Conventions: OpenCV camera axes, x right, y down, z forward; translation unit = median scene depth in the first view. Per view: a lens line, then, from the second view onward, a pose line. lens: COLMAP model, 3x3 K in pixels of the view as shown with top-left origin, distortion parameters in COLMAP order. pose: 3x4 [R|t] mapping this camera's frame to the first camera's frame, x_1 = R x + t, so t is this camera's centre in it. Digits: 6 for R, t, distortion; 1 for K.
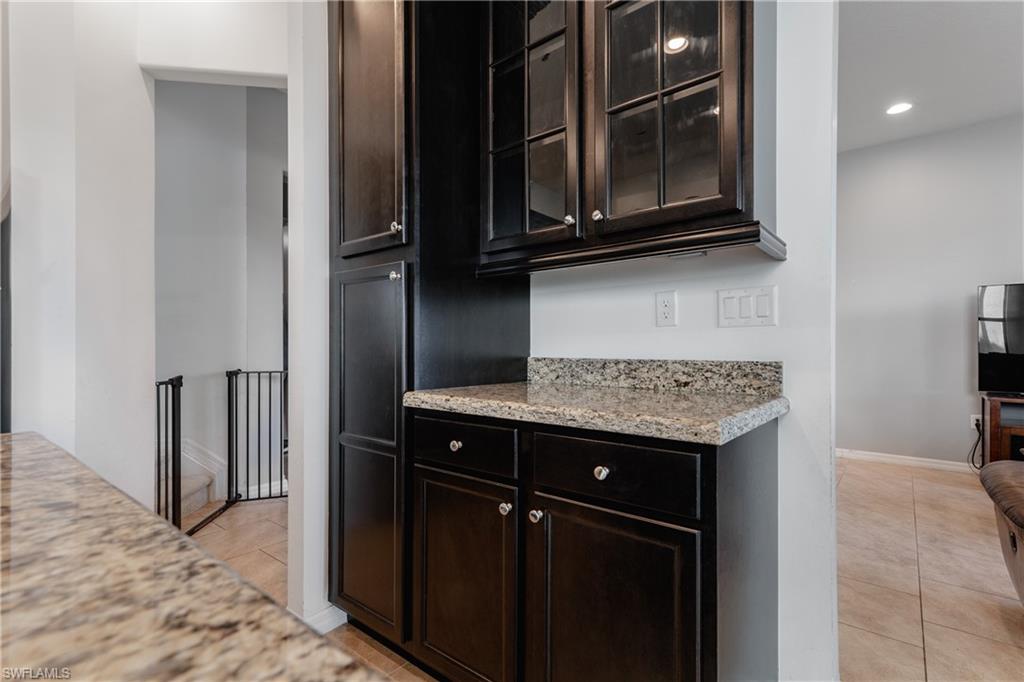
lens RADIAL K [[473.4, 0, 514.0], [0, 473.4, 342.7], [0, 0, 1]] dist [0.021195, -0.000926]
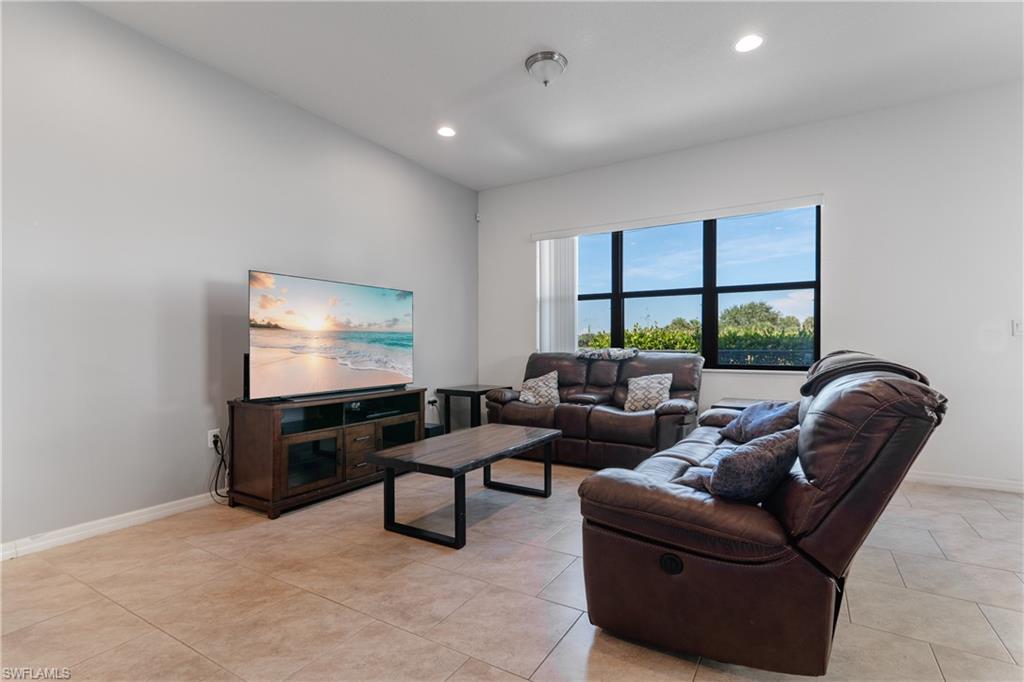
lens RADIAL K [[473.4, 0, 514.9], [0, 473.4, 345.0], [0, 0, 1]] dist [0.021195, -0.000926]
pose [[-0.146135, -0.010723, 0.989207, 0.117349], [-0.006575, 0.999930, 0.009868, -0.006273], [-0.989243, -0.005062, -0.146195, 0.824868]]
